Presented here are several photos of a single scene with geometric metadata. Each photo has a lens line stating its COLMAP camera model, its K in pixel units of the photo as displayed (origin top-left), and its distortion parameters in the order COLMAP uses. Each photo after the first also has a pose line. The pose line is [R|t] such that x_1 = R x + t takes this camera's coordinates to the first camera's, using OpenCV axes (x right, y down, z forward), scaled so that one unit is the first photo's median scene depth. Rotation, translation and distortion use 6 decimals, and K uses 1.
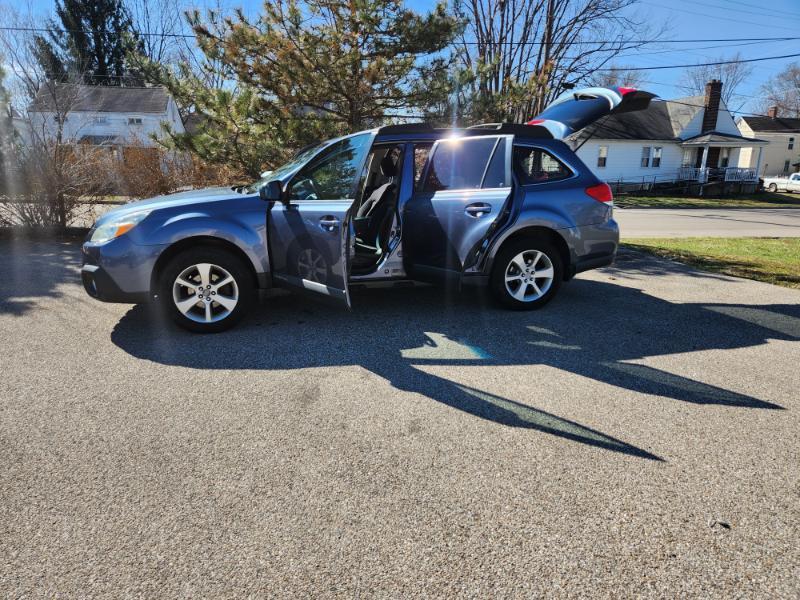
lens RADIAL K [[523.5, 0, 402.2], [0, 523.5, 303.1], [0, 0, 1]] dist [0.078586, -0.064219]
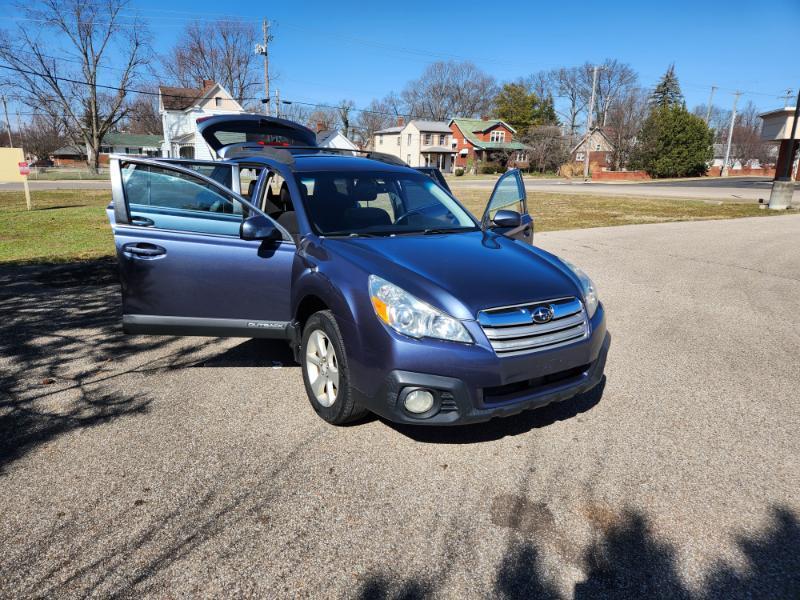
lens RADIAL K [[523.5, 0, 395.9], [0, 523.5, 299.4], [0, 0, 1]] dist [0.078586, -0.064219]
pose [[-0.301666, -0.258987, 0.917564, -1.039098], [0.221202, 0.917126, 0.331587, -0.395494], [-0.927398, 0.302996, -0.219377, 1.238758]]
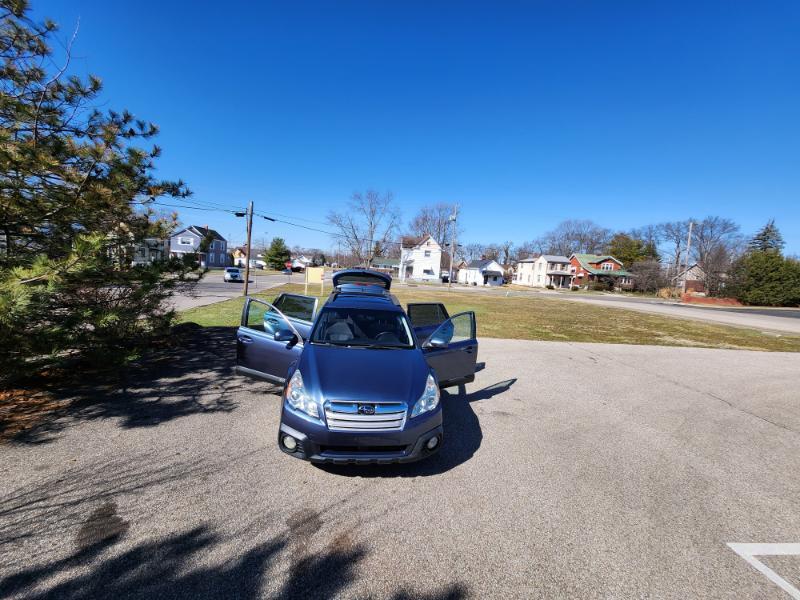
lens RADIAL K [[309.7, 0, 393.9], [0, 309.7, 296.5], [0, 0, 1]] dist [0.001962, -0.000102]
pose [[0.131054, -0.094714, 0.986841, -1.132123], [0.190565, 0.979269, 0.068680, -0.400627], [-0.972887, 0.179057, 0.146386, 0.776370]]
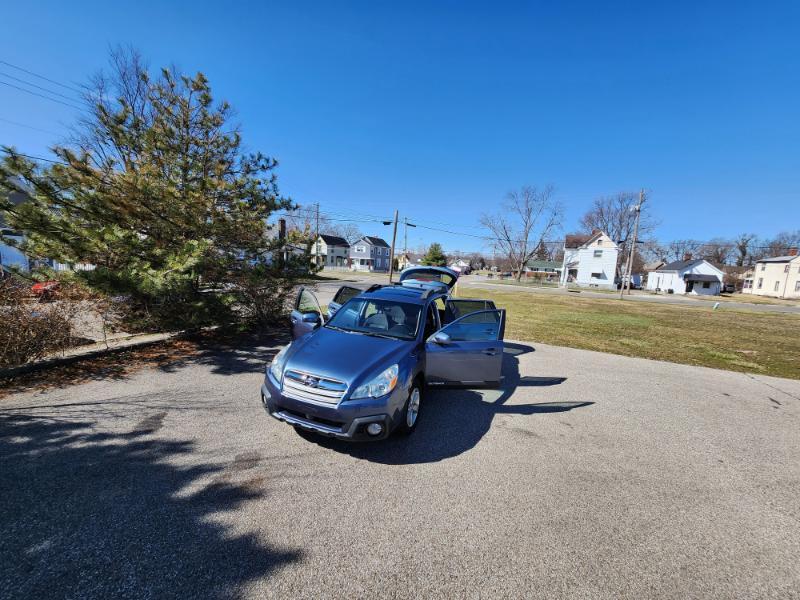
lens RADIAL K [[309.7, 0, 396.2], [0, 309.7, 299.7], [0, 0, 1]] dist [0.001962, -0.000102]
pose [[0.582997, -0.076626, 0.808853, -0.982014], [0.160027, 0.986871, -0.021852, -0.283375], [-0.796559, 0.142178, 0.587605, 0.380456]]
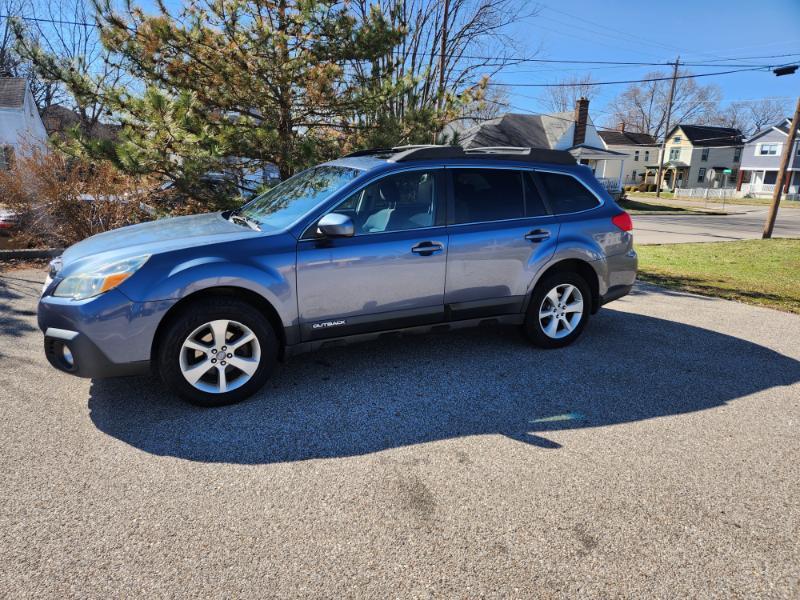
lens RADIAL K [[527.6, 0, 398.2], [0, 527.6, 298.6], [0, 0, 1]] dist [0.045233, -0.017475]
pose [[0.977565, -0.034770, 0.207744, -0.236617], [0.037629, 0.999243, -0.009825, -0.075719], [-0.207245, 0.017422, 0.978134, 0.141024]]
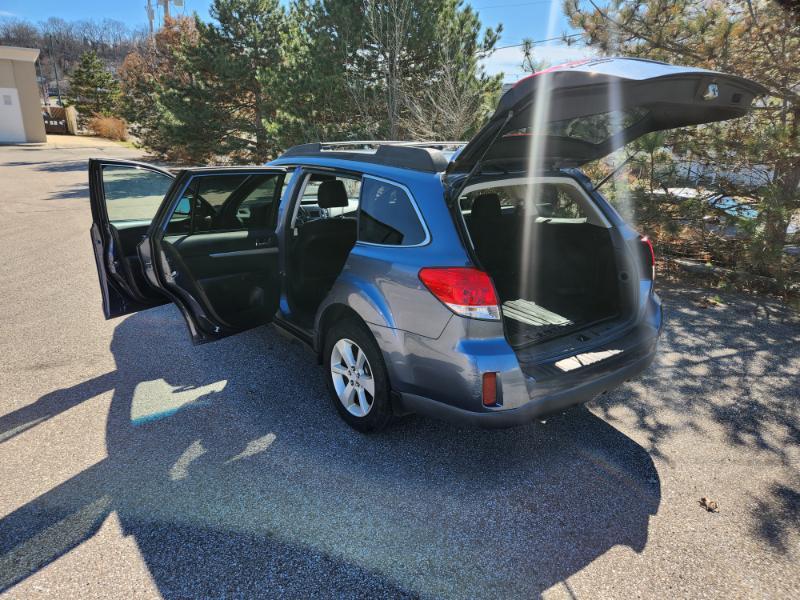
lens RADIAL K [[523.5, 0, 400.7], [0, 523.5, 307.6], [0, 0, 1]] dist [0.078586, -0.064219]
pose [[0.403660, 0.280926, -0.870712, 0.823386], [-0.258121, 0.948000, 0.186198, -0.276648], [0.877743, 0.149588, 0.455183, 0.741625]]
